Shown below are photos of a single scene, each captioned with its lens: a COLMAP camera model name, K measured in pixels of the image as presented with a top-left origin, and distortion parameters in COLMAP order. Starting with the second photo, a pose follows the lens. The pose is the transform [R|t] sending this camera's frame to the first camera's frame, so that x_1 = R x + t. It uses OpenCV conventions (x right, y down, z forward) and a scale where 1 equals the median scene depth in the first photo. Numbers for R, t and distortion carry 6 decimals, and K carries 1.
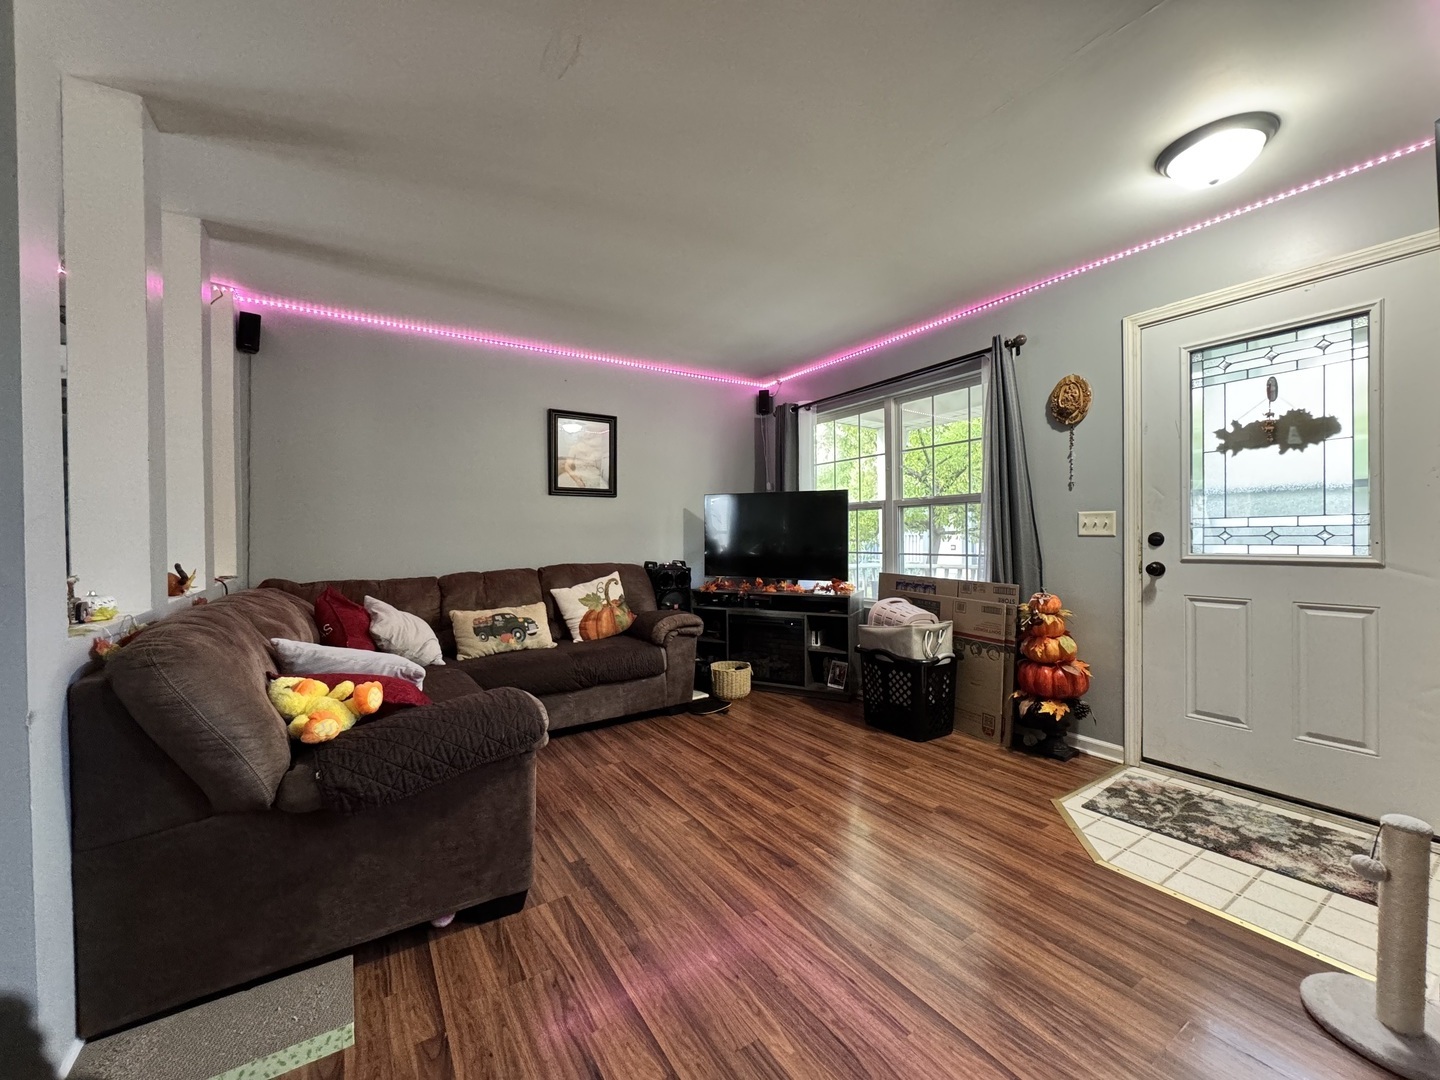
lens RADIAL K [[573.3, 0, 720.0], [0, 573.3, 540.0], [0, 0, 1]] dist [-0.001023, 0.000299]
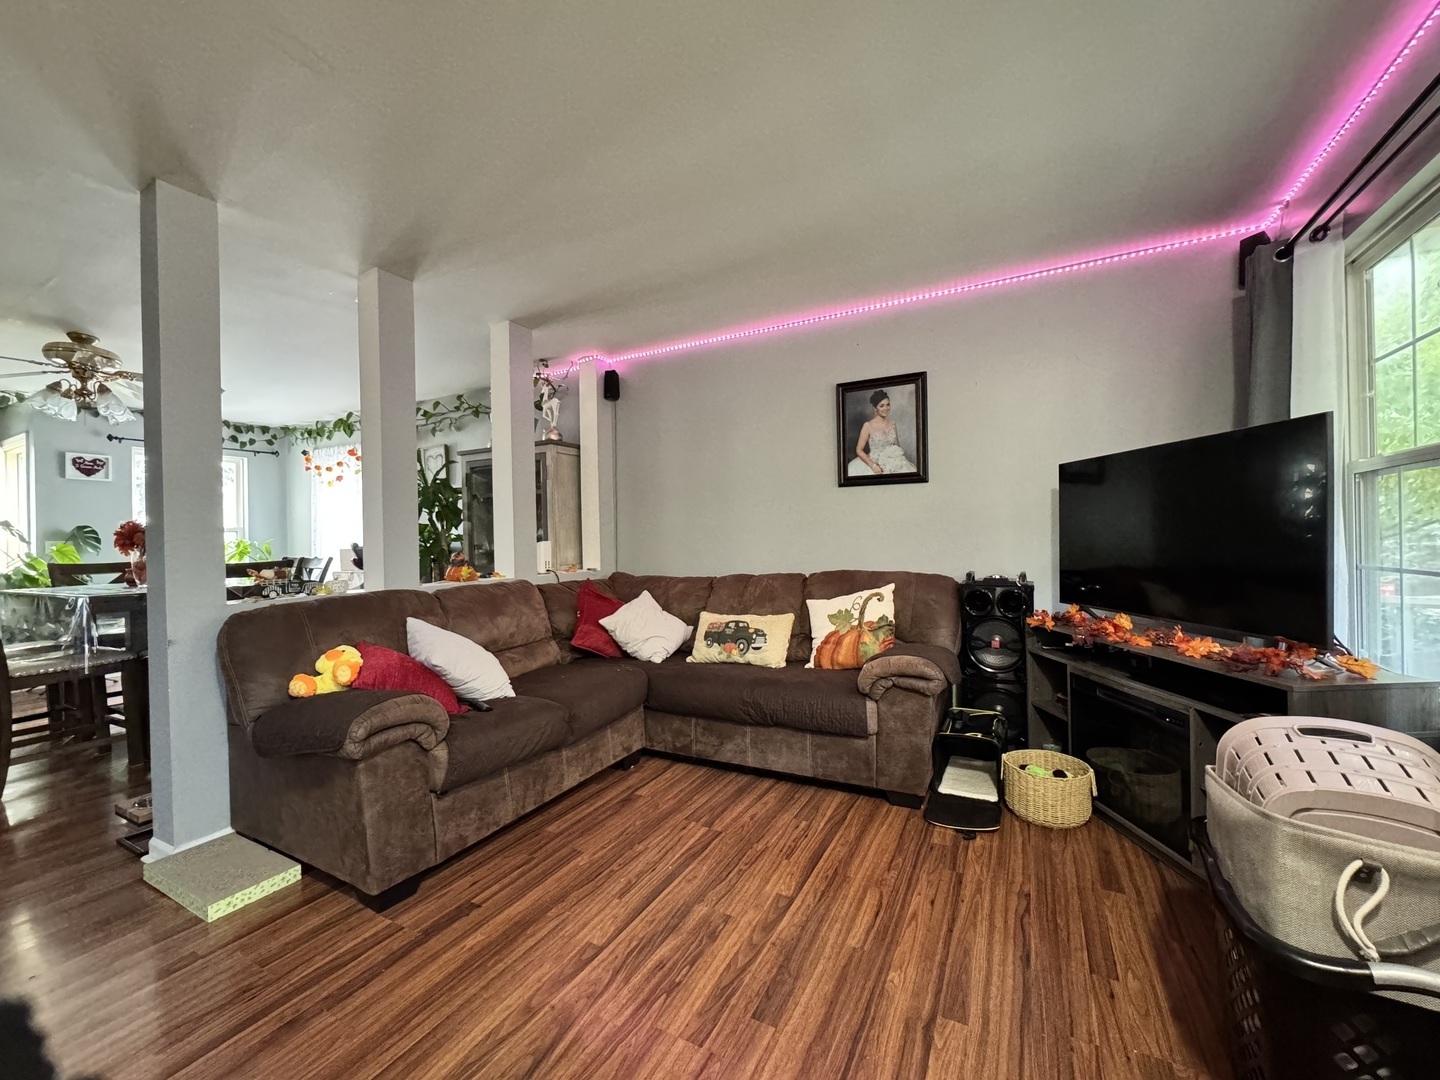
lens RADIAL K [[573.3, 0, 720.0], [0, 573.3, 540.0], [0, 0, 1]] dist [-0.001023, 0.000299]
pose [[0.487265, 0.001356, -0.873253, 0.429657], [0.007774, 0.999952, 0.005890, -0.008976], [0.873220, -0.009659, 0.487231, 0.535931]]
